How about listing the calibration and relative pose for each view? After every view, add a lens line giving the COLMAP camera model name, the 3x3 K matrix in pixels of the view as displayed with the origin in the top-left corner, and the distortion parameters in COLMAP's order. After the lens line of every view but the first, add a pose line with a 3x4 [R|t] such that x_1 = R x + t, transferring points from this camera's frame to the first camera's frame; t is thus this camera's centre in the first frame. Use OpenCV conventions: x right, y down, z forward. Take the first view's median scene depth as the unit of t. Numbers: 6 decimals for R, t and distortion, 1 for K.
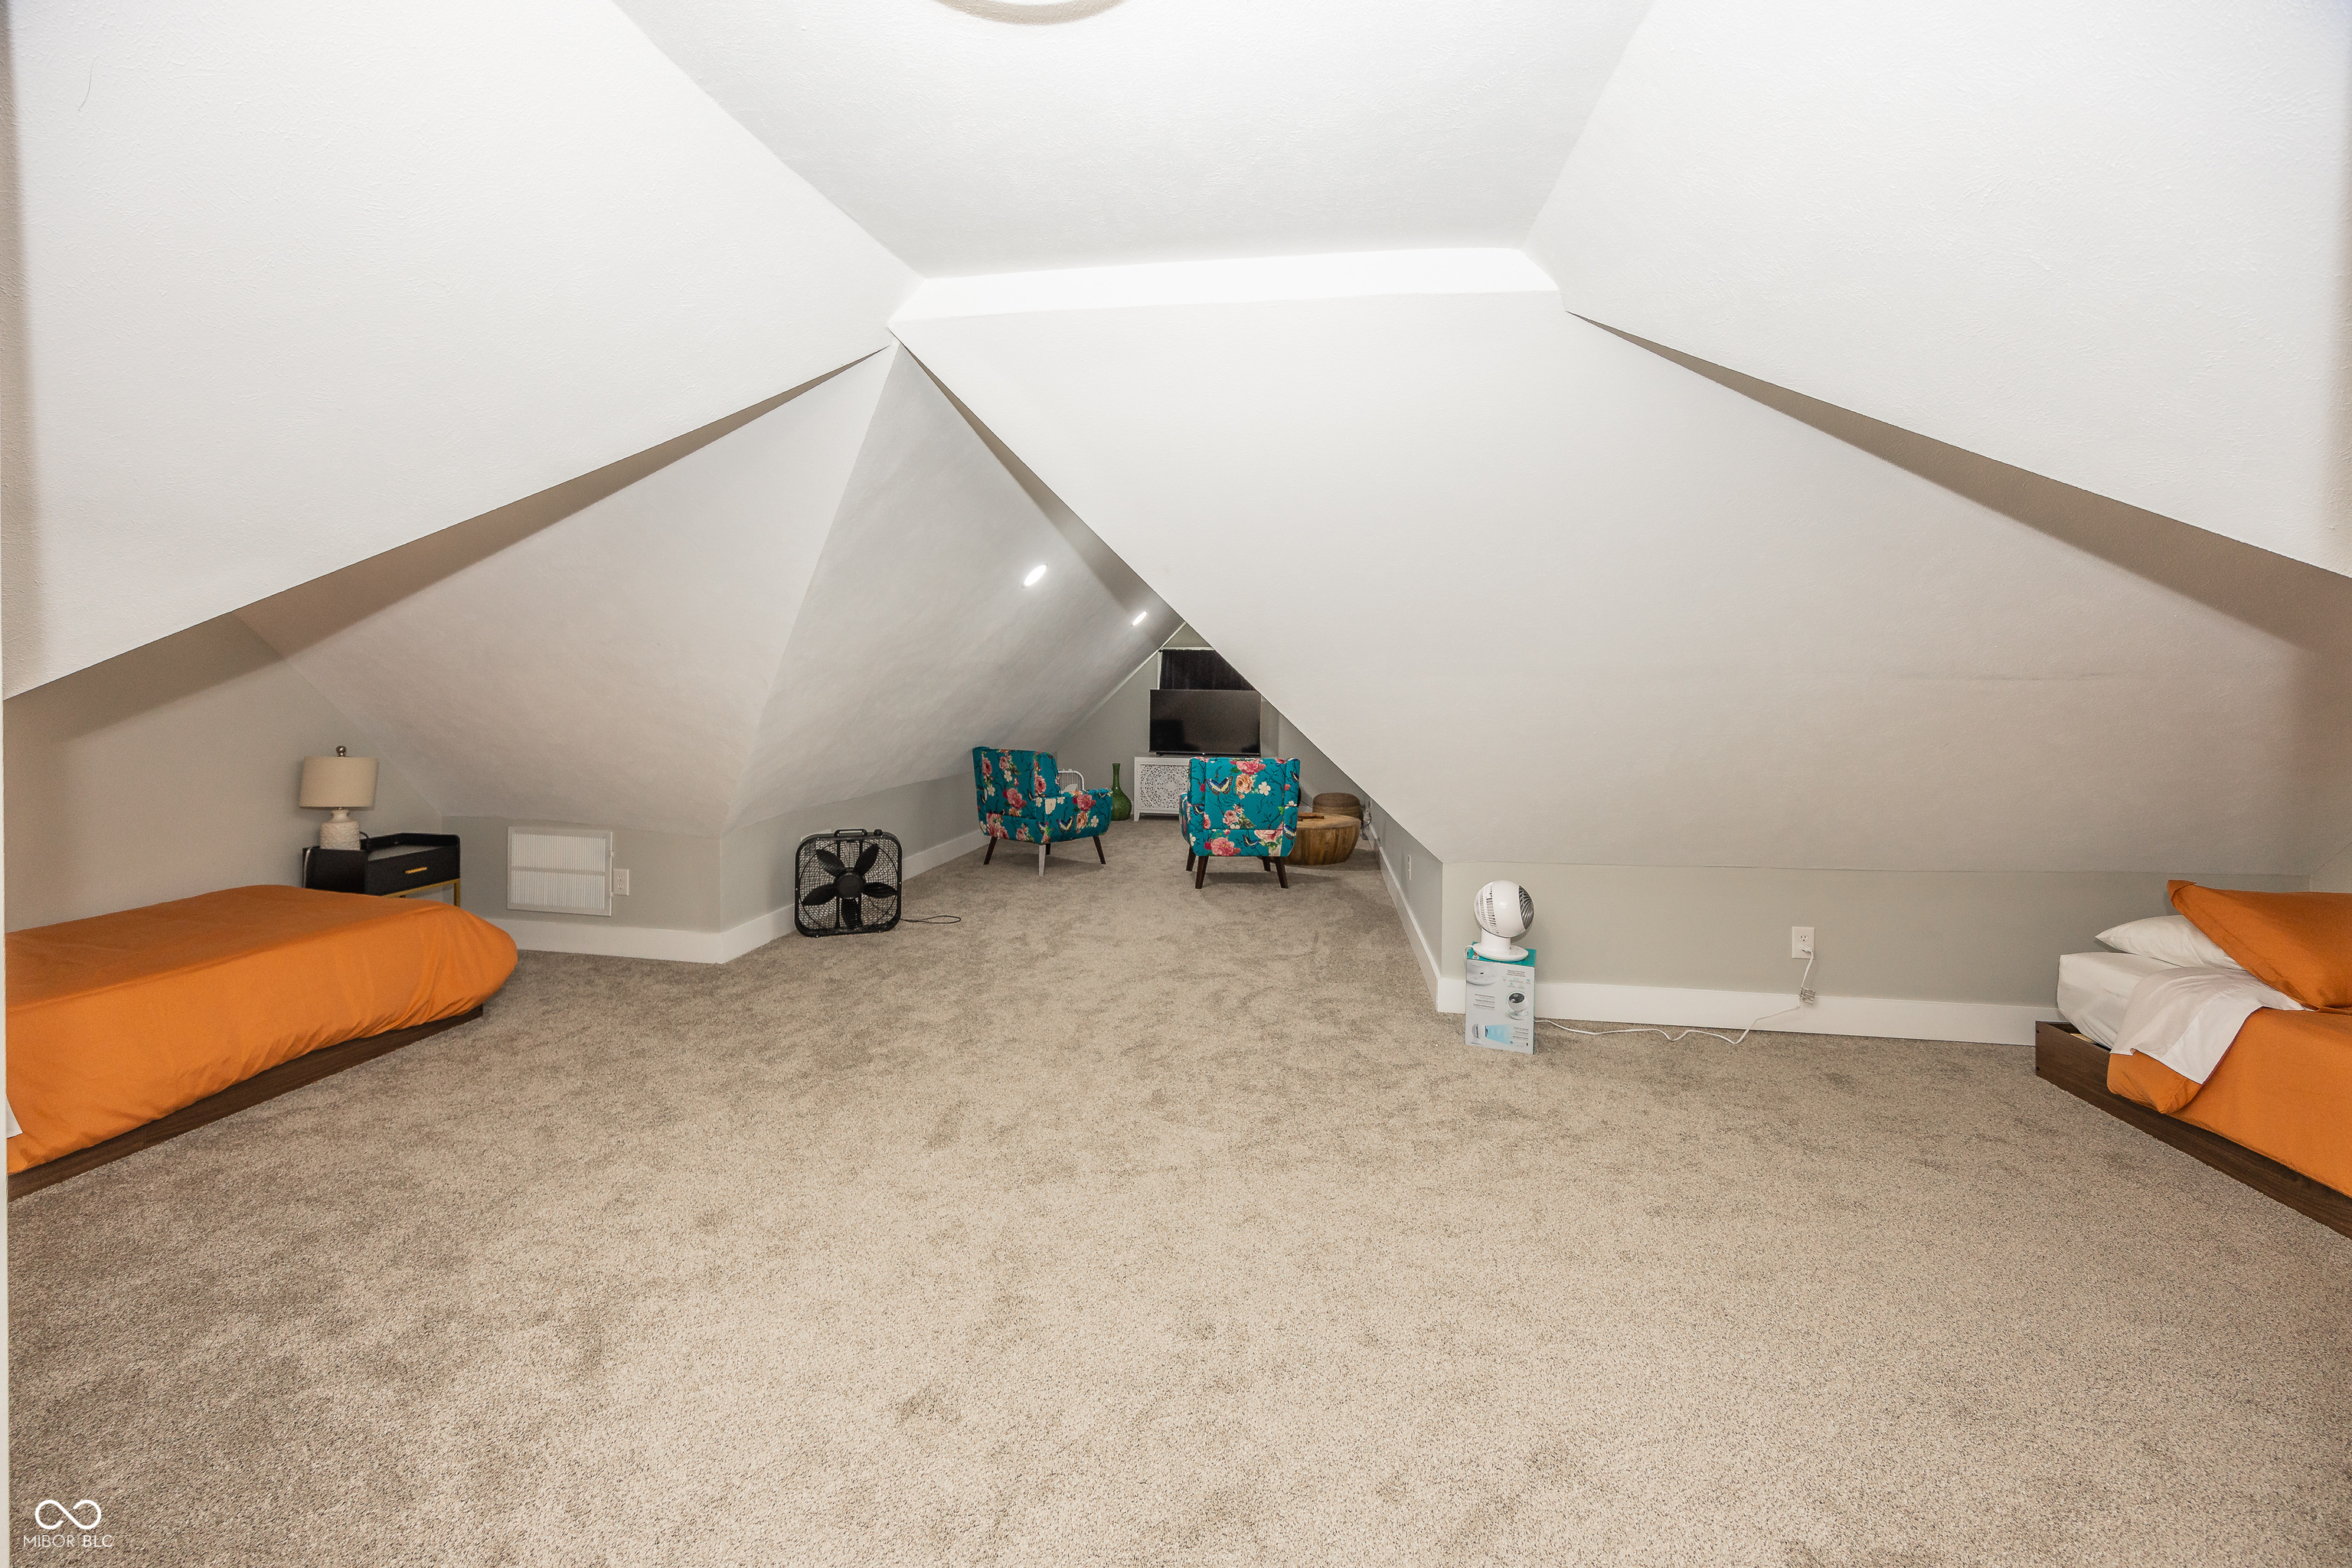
lens RADIAL K [[976.1, 0, 1152.7], [0, 976.1, 652.7], [0, 0, 1]] dist [0.001059, 0.000950]
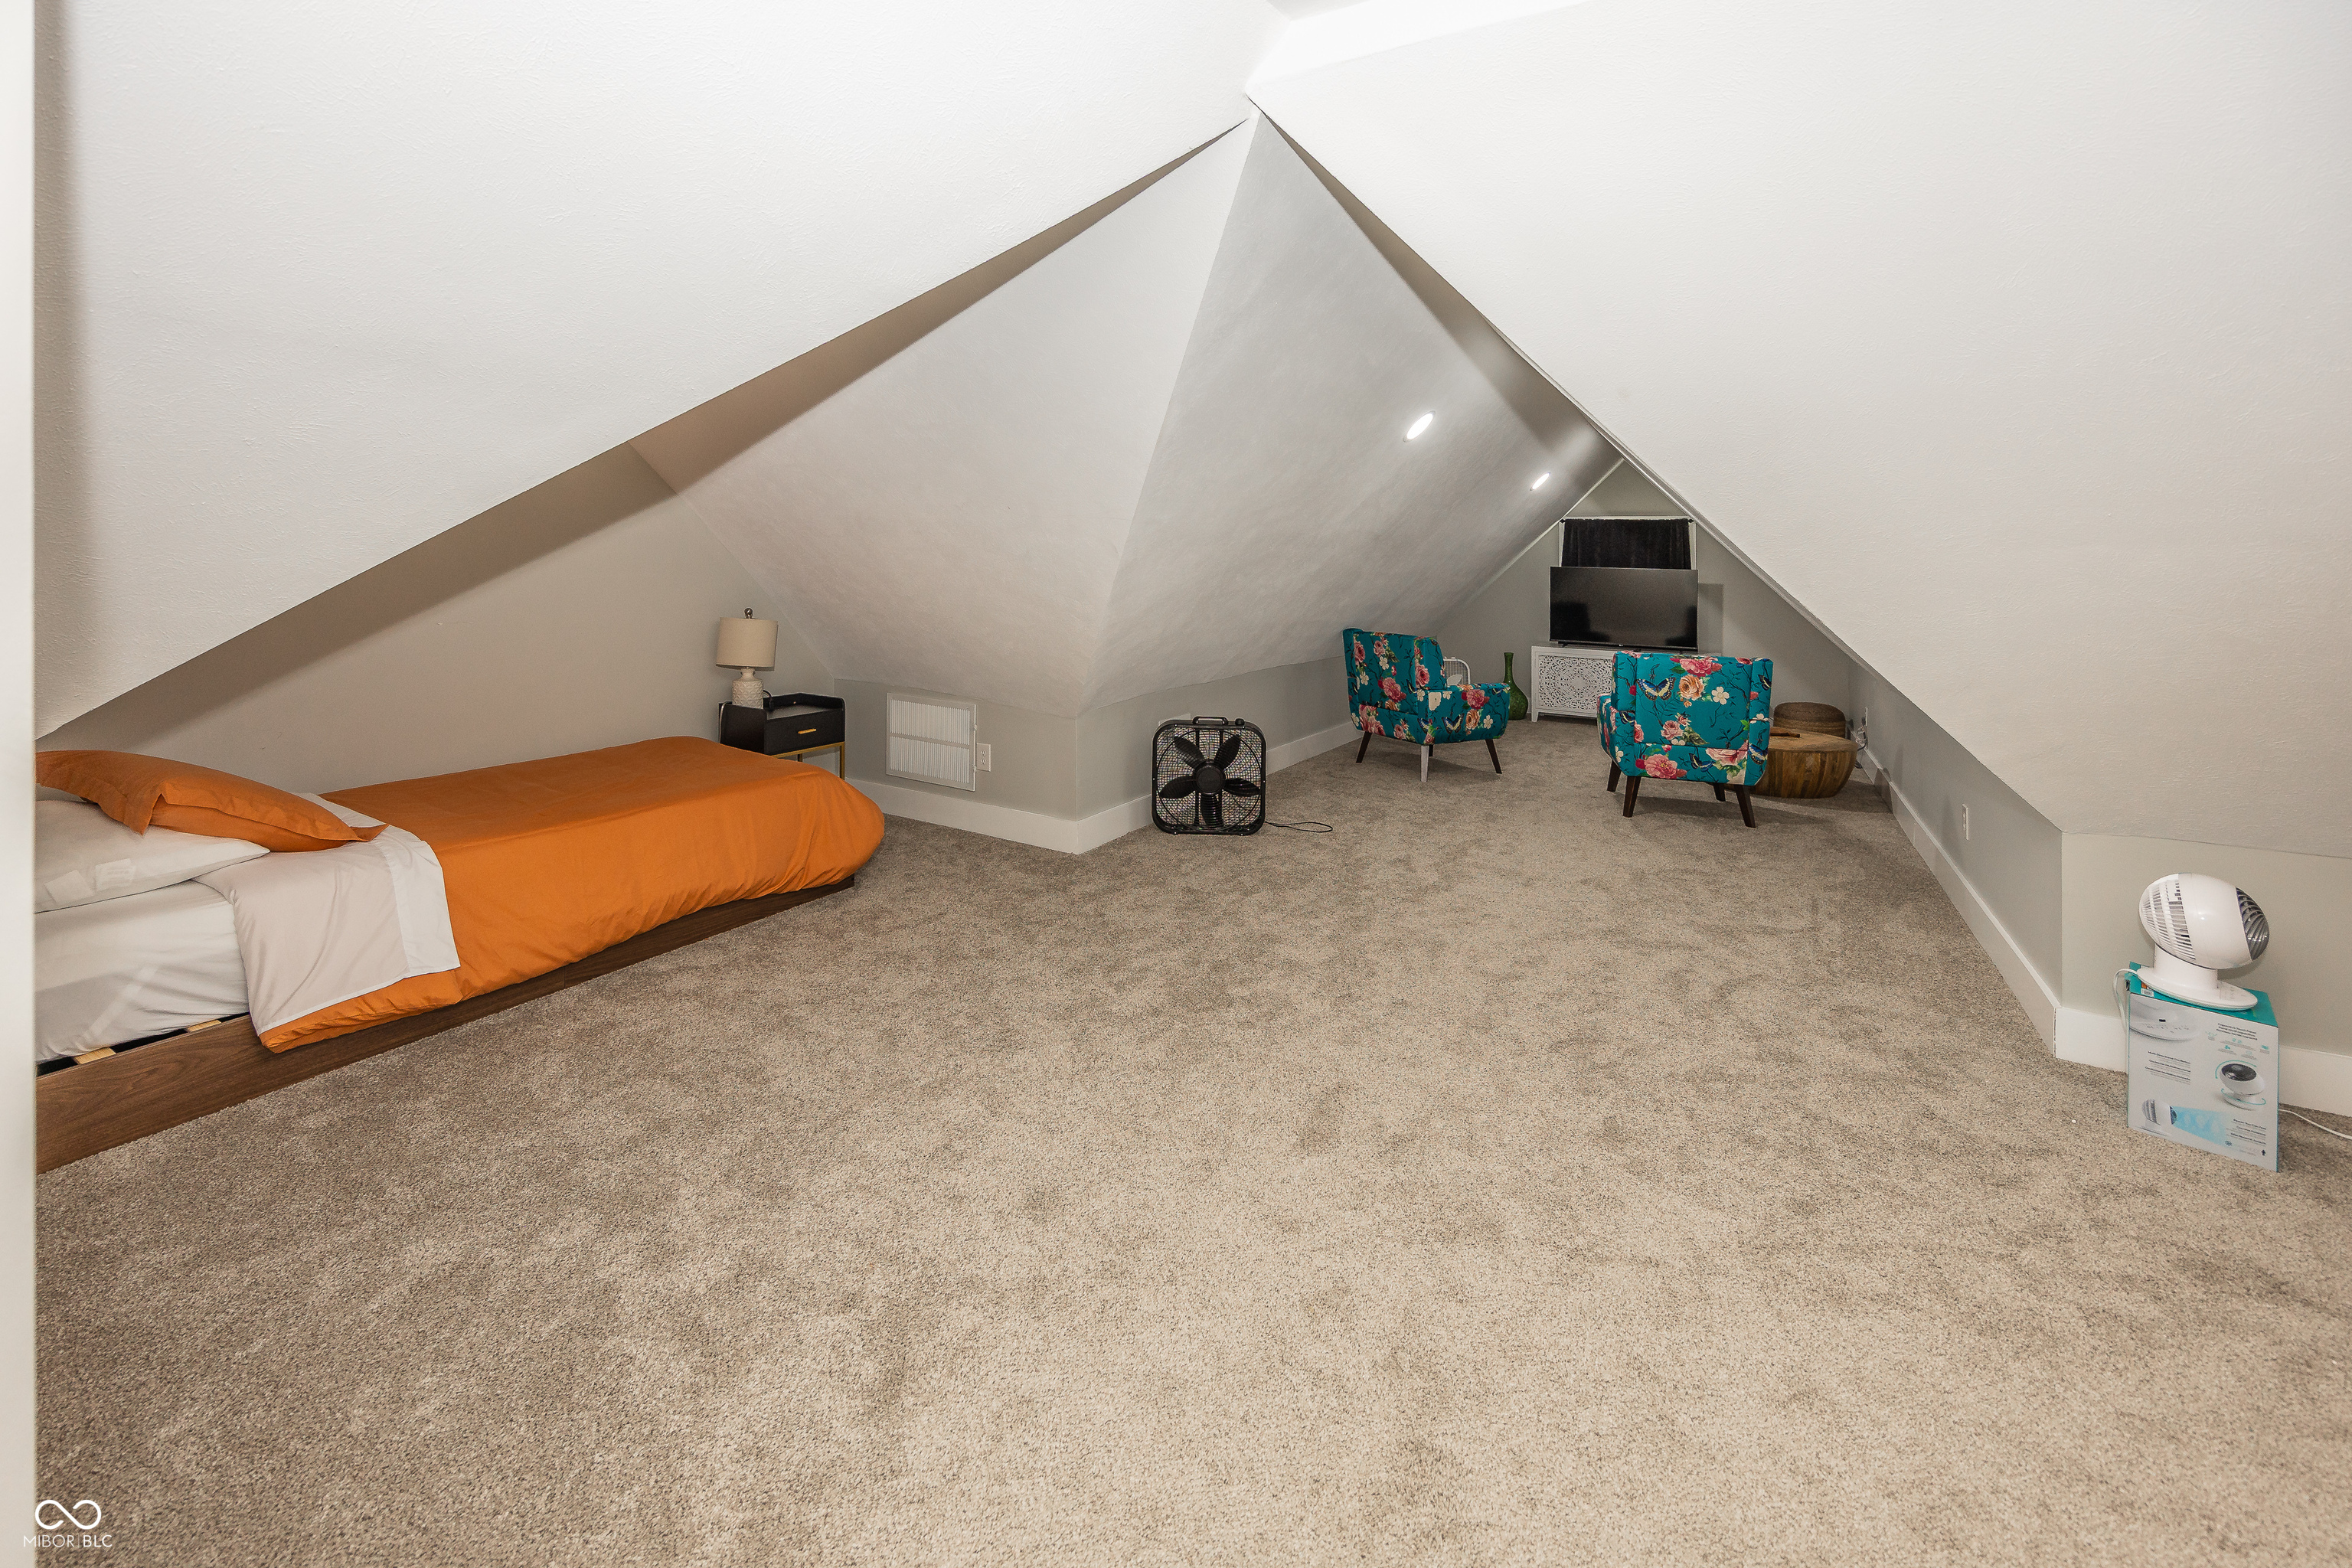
lens RADIAL K [[1021.5, 0, 1141.1], [0, 1021.5, 508.0], [0, 0, 1]] dist [-0.002135, 0.001482]
pose [[0.931609, -0.007584, -0.363383, -0.024130], [0.001051, 0.999834, -0.018172, 0.005197], [0.363460, 0.016547, 0.931463, 0.093903]]
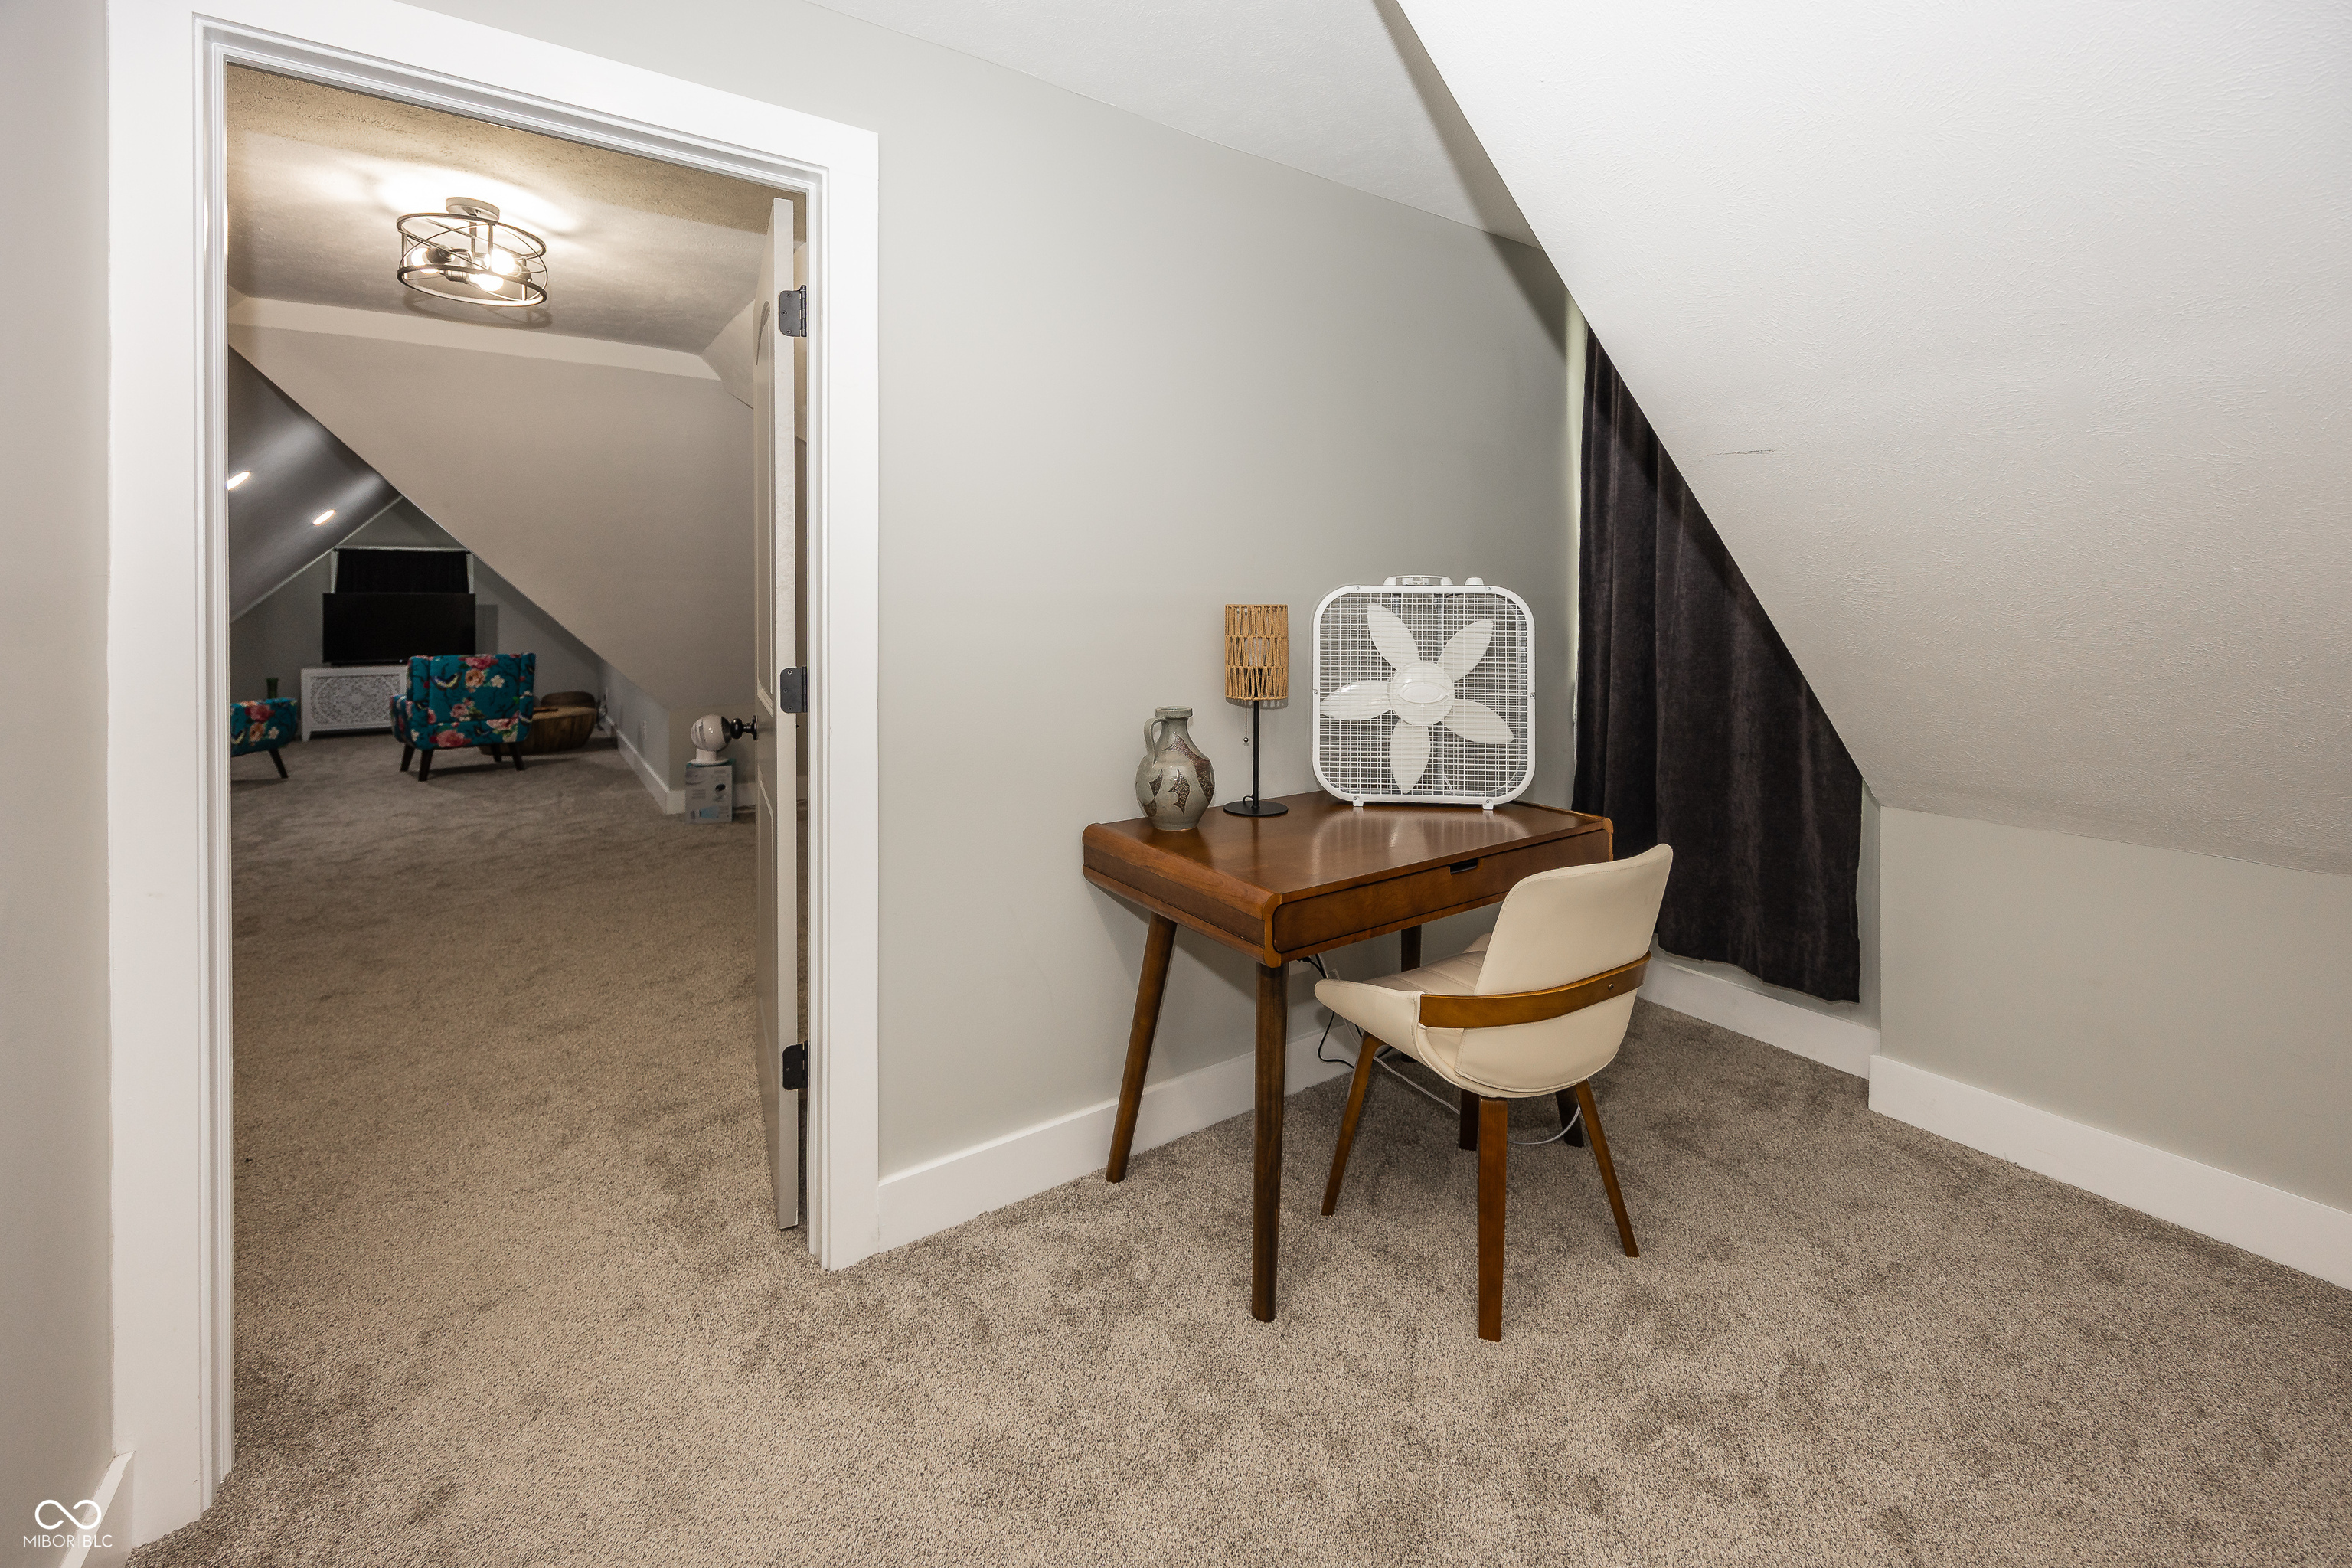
lens RADIAL K [[976.1, 0, 1190.2], [0, 976.1, 612.2], [0, 0, 1]] dist [0.001059, 0.000950]
pose [[0.722356, -0.022561, 0.691154, -0.102334], [-0.018453, 0.998483, 0.051879, -0.011983], [-0.691276, -0.050228, 0.720843, -0.412389]]
